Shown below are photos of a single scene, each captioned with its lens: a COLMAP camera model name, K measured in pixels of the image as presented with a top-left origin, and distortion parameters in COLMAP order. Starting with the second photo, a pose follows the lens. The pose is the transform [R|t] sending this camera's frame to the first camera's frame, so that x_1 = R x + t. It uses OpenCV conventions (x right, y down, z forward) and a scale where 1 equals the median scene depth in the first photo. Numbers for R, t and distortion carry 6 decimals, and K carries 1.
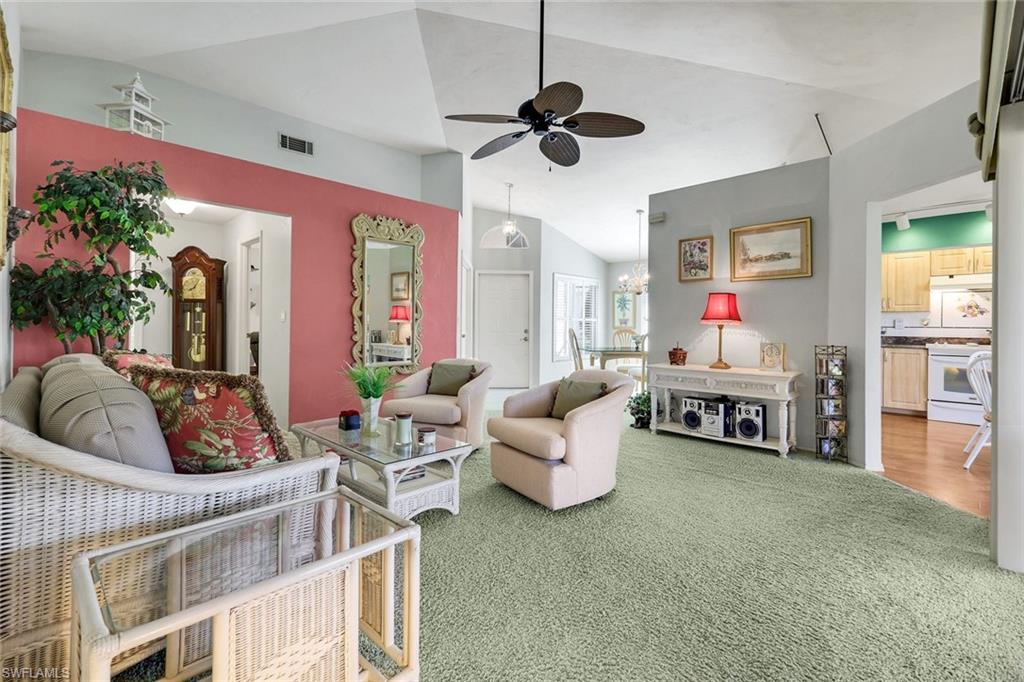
lens RADIAL K [[451.6, 0, 513.0], [0, 451.6, 330.4], [0, 0, 1]] dist [0.002609, 0.000352]
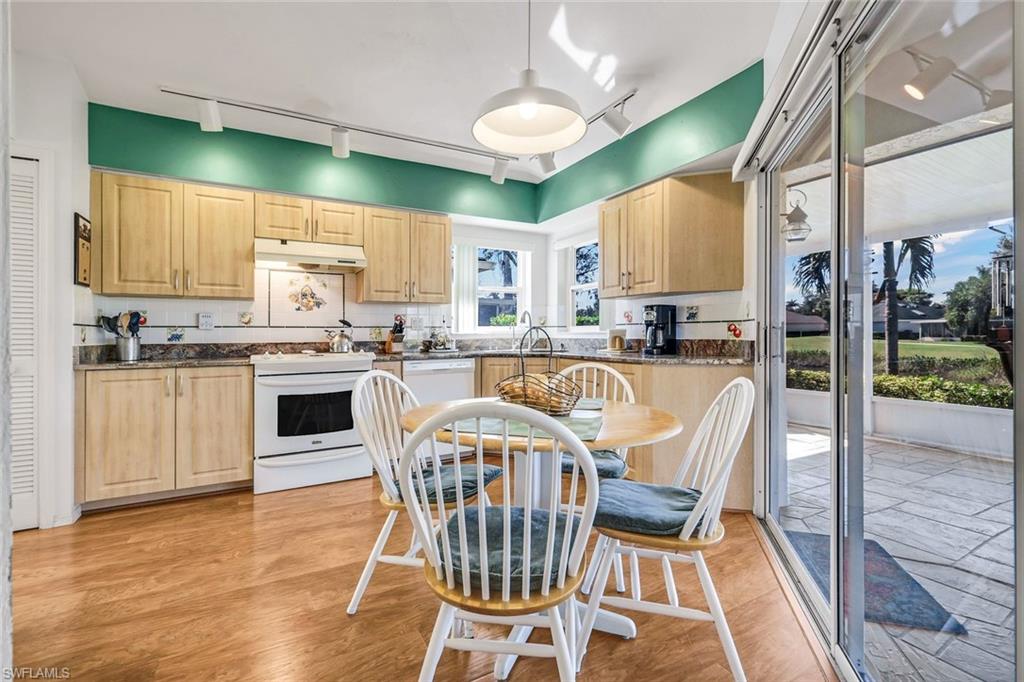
lens RADIAL K [[451.6, 0, 513.0], [0, 451.6, 330.4], [0, 0, 1]] dist [0.002609, 0.000352]
pose [[0.270052, -0.003220, 0.962840, 0.459727], [0.008167, 0.999966, 0.001053, 0.000785], [-0.962811, 0.007579, 0.270069, 0.532239]]
